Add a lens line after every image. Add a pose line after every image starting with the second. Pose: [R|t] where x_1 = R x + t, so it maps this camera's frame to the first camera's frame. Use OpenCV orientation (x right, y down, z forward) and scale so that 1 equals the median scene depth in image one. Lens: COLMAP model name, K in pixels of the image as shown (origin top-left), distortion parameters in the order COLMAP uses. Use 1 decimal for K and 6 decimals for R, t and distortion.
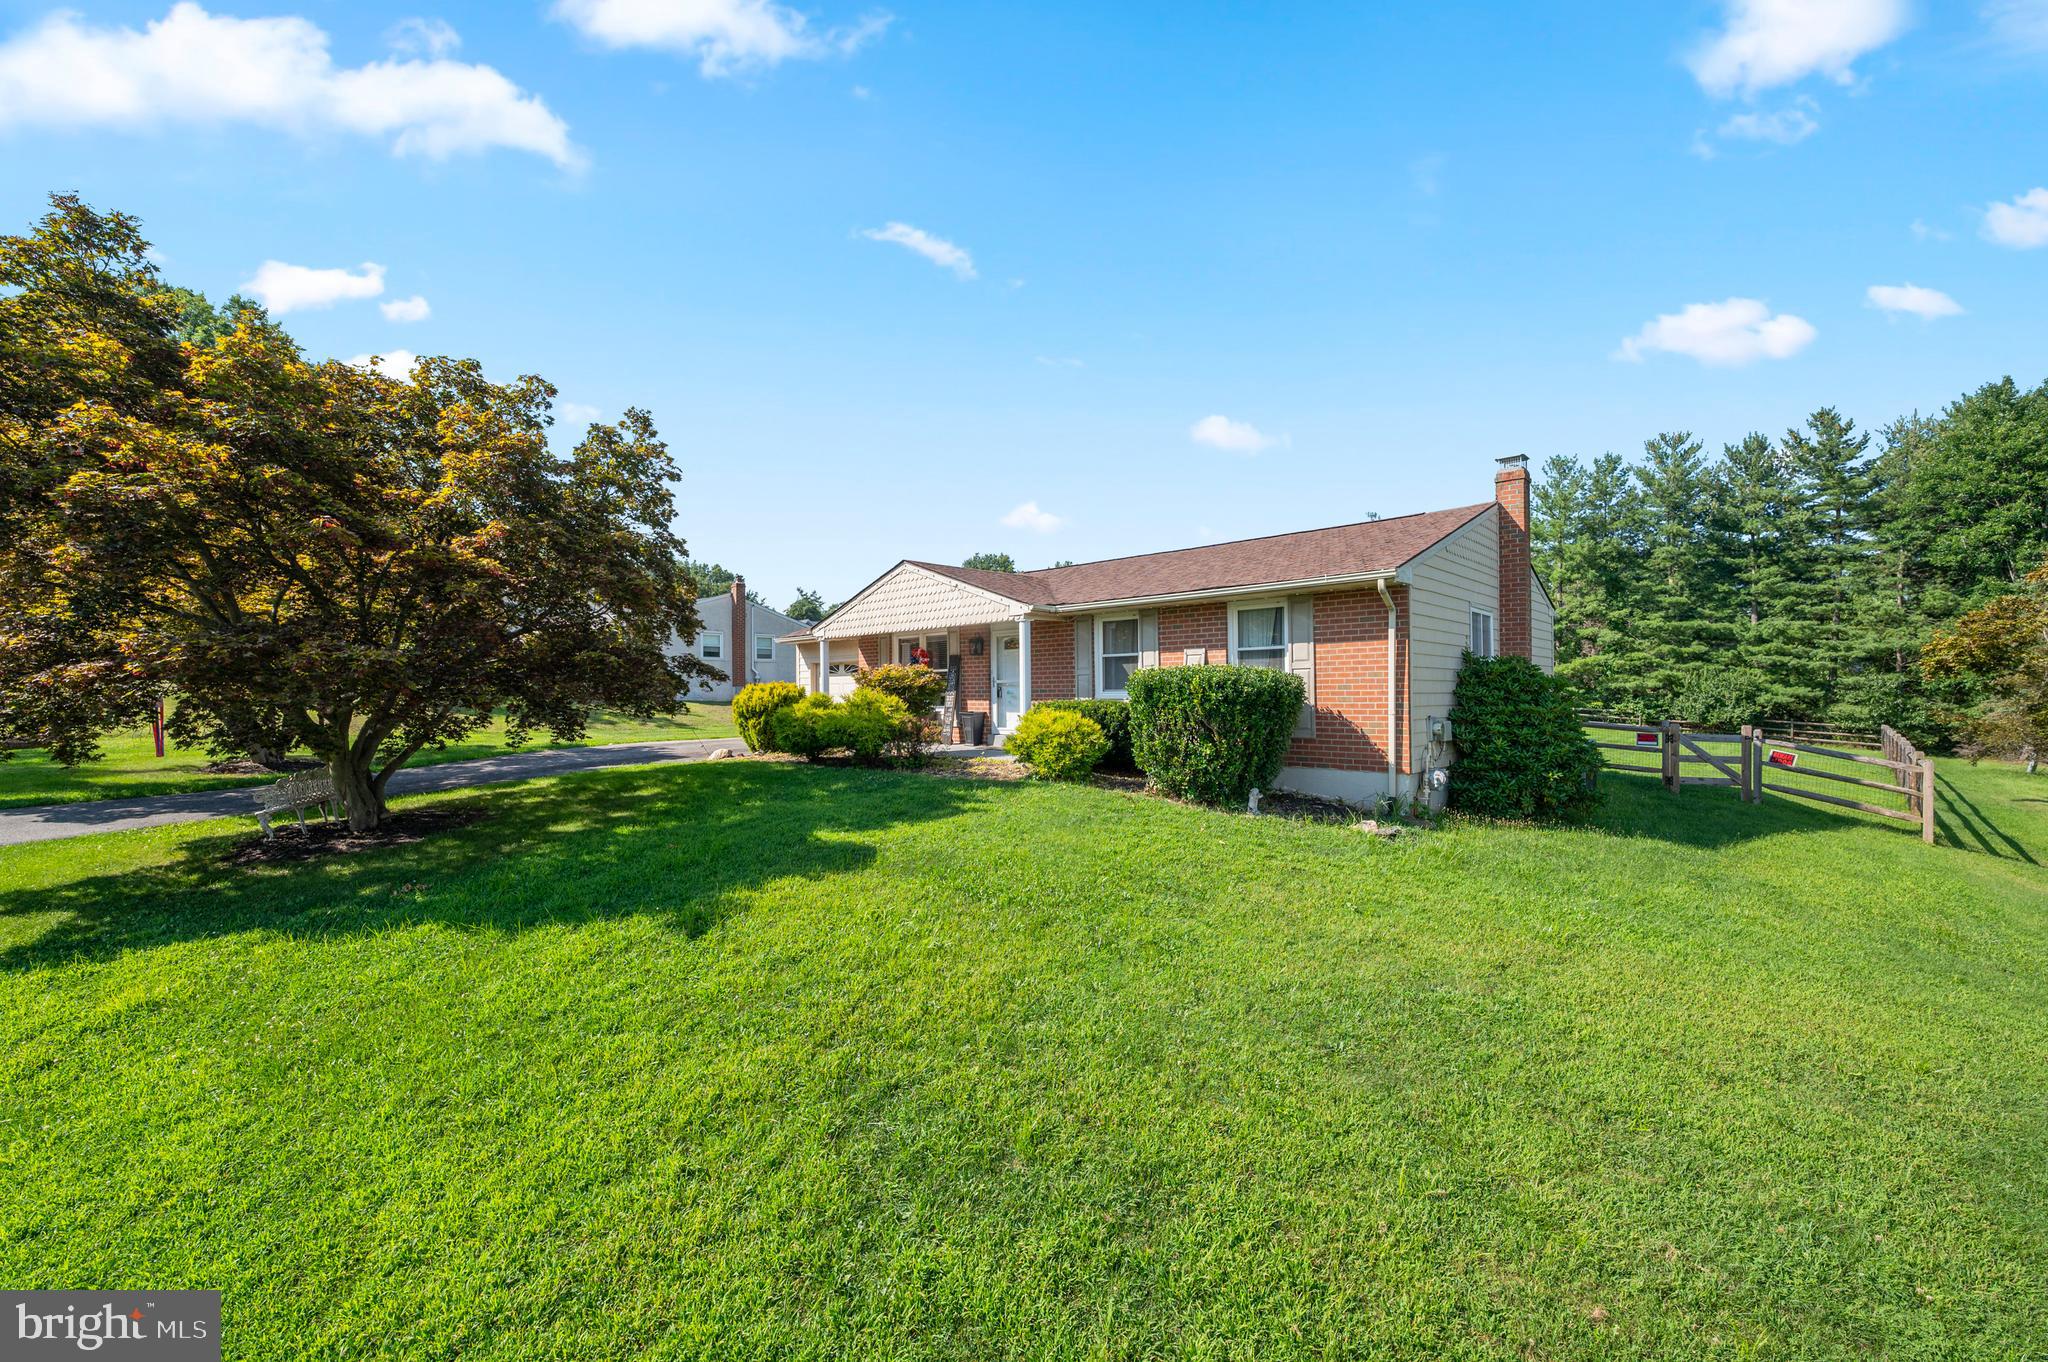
lens RADIAL K [[819.4, 0, 1030.4], [0, 819.4, 687.6], [0, 0, 1]] dist [0.001131, -0.000189]
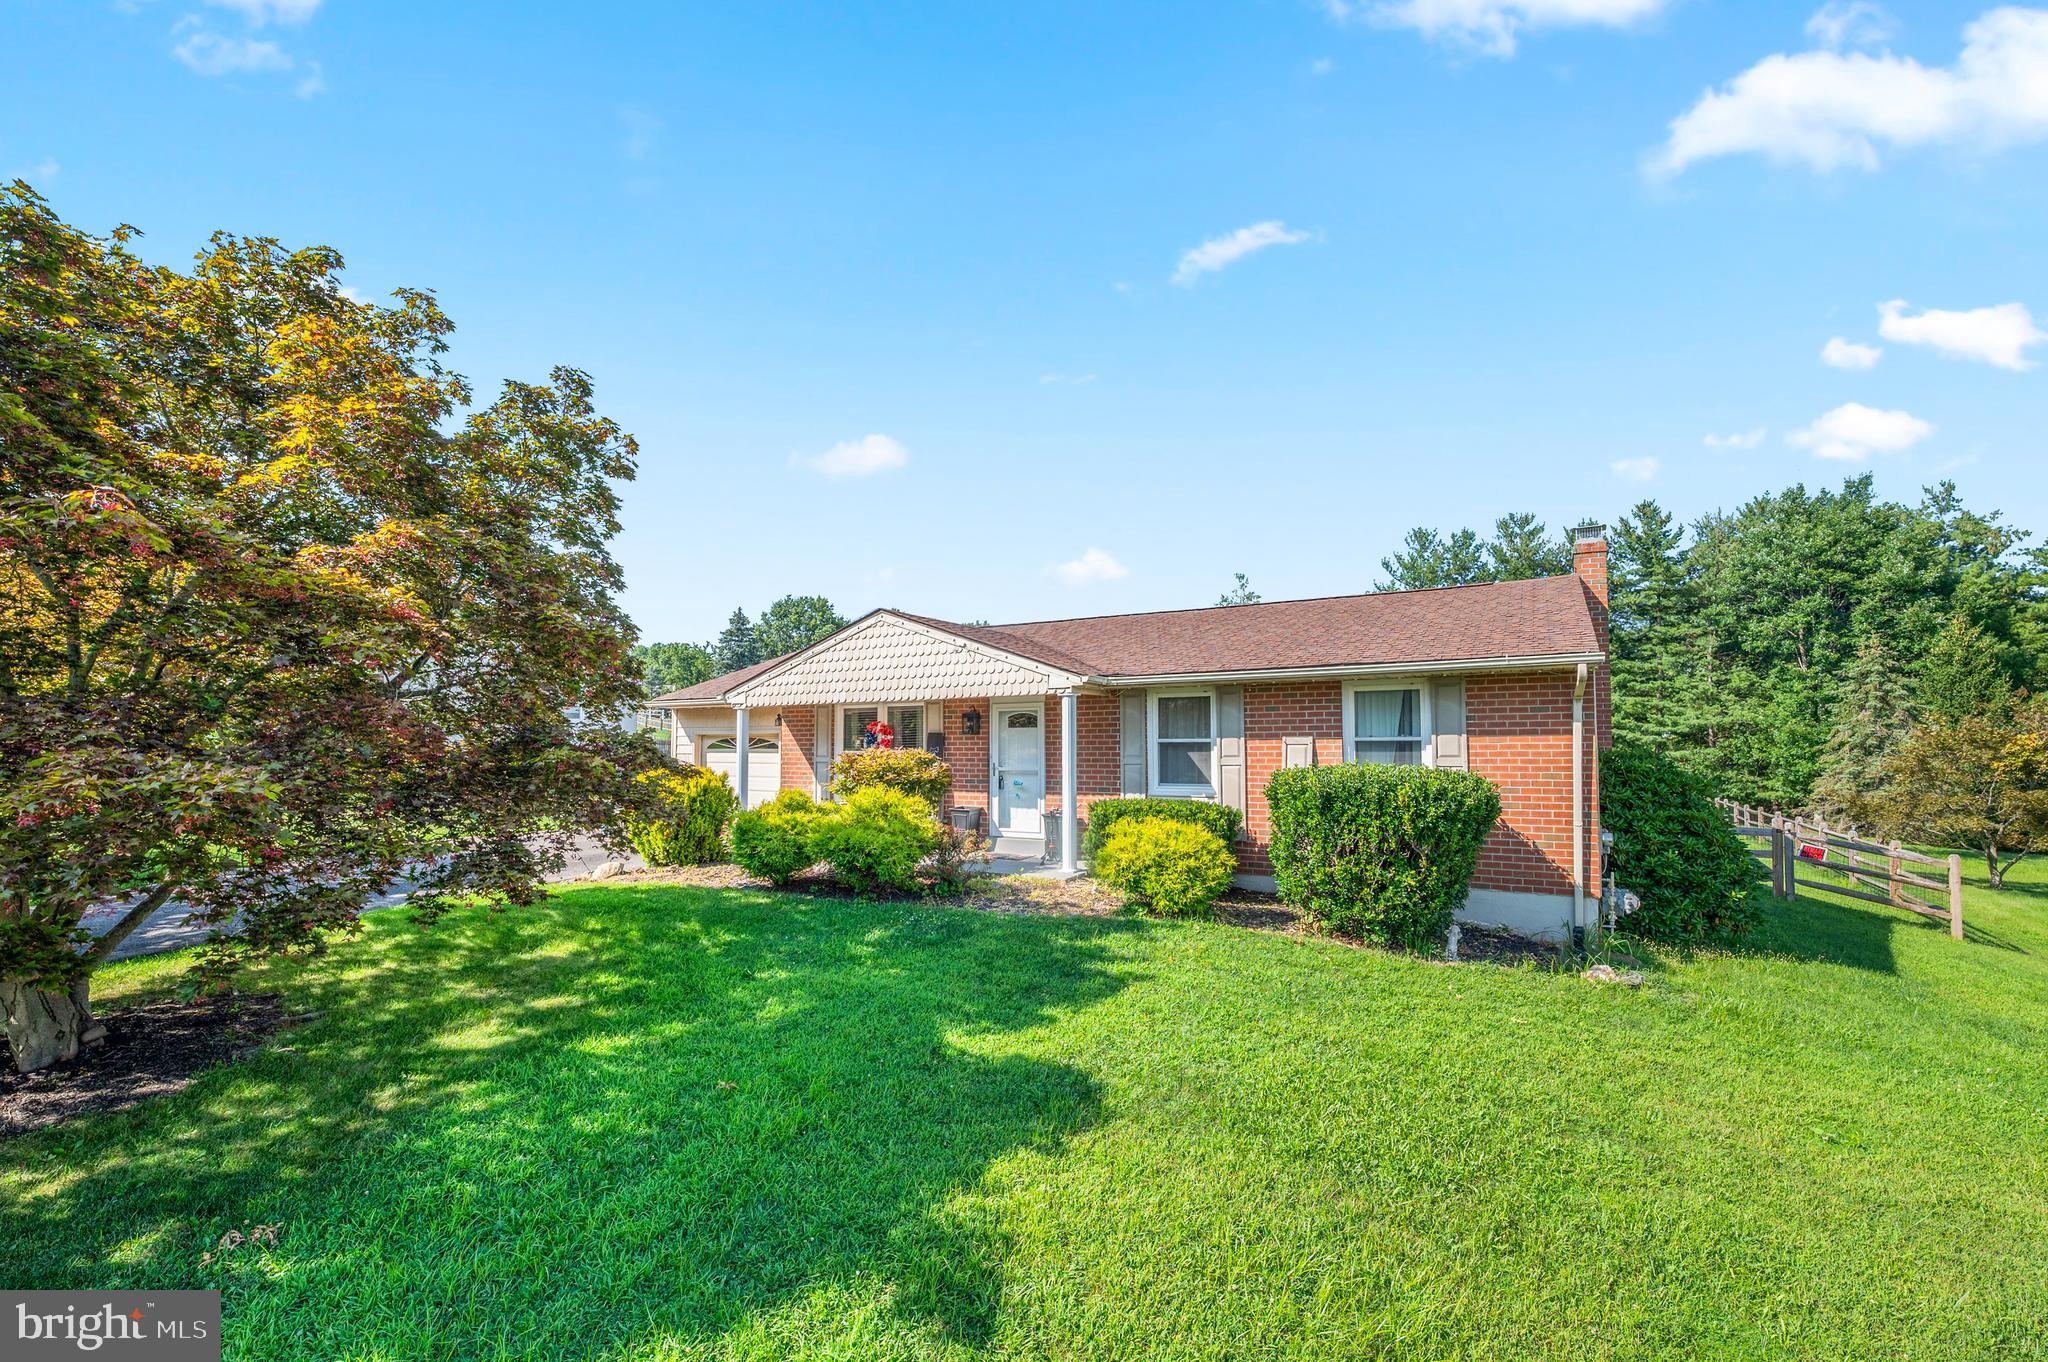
lens RADIAL K [[890.1, 0, 1045.0], [0, 890.1, 709.1], [0, 0, 1]] dist [-0.000063, 0.000509]
pose [[0.972752, 0.018137, 0.231137, -0.226205], [-0.008361, 0.999031, -0.043204, -0.032253], [-0.231696, 0.040094, 0.971962, 0.190694]]
